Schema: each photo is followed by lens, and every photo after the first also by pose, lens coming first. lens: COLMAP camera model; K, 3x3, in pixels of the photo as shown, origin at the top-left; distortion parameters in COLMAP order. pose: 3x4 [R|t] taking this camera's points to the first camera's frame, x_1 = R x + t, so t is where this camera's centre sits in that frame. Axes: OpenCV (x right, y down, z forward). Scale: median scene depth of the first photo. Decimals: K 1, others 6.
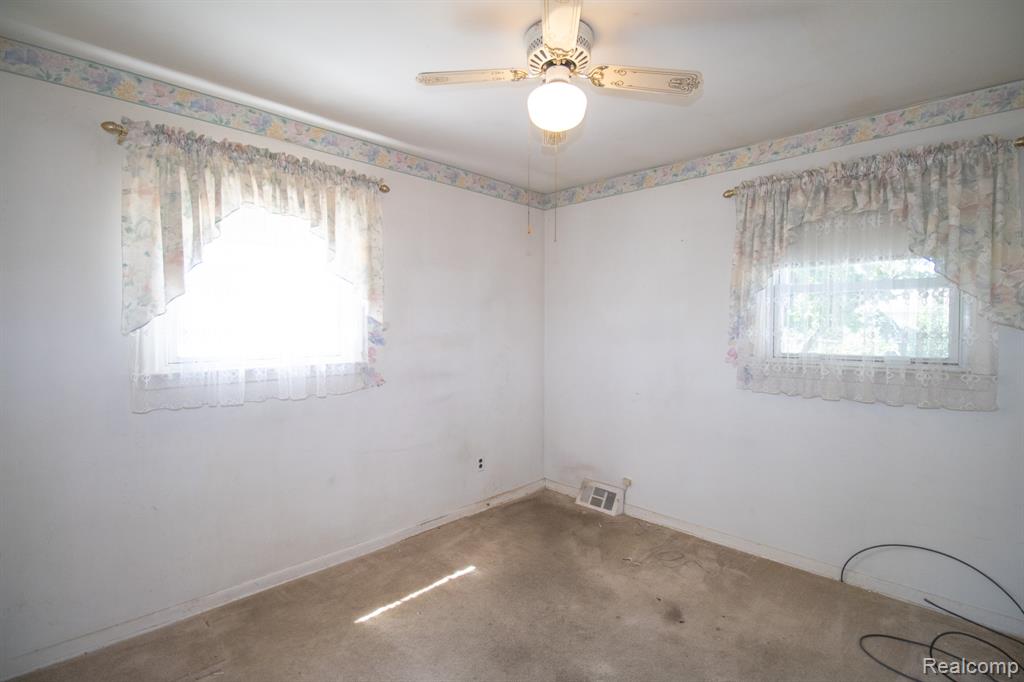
lens RADIAL K [[484.4, 0, 521.7], [0, 484.4, 334.9], [0, 0, 1]] dist [0.001372, -0.014507]
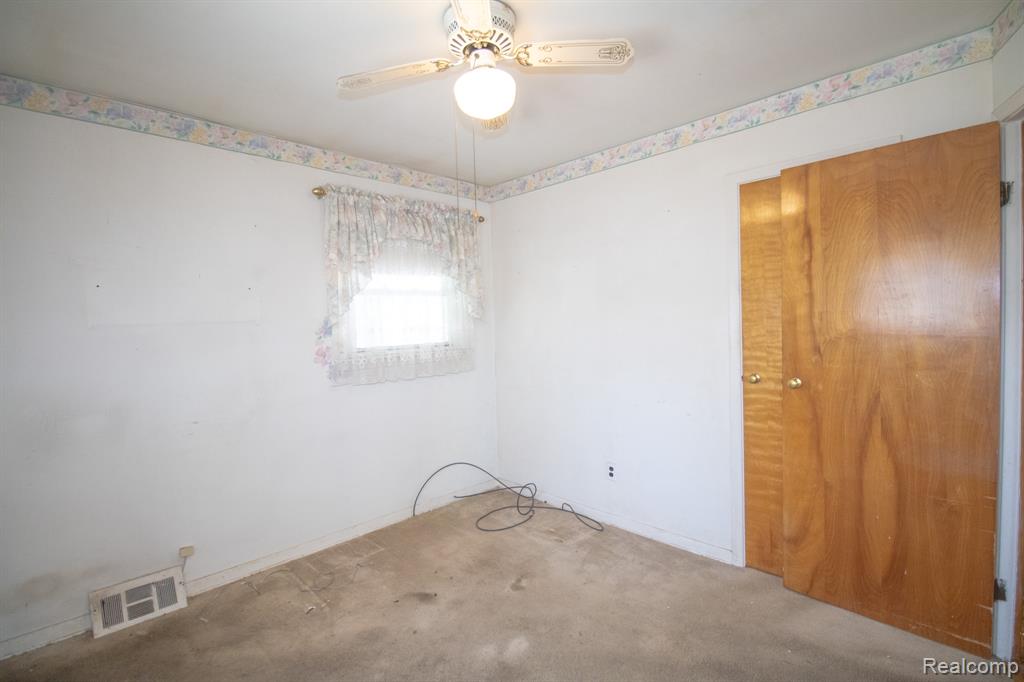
lens RADIAL K [[484.4, 0, 521.7], [0, 484.4, 334.9], [0, 0, 1]] dist [0.001372, -0.014507]
pose [[-0.003924, -0.035124, 0.999375, -0.601284], [0.047358, 0.998255, 0.035270, -0.015686], [-0.998870, 0.047466, -0.002254, 0.634504]]
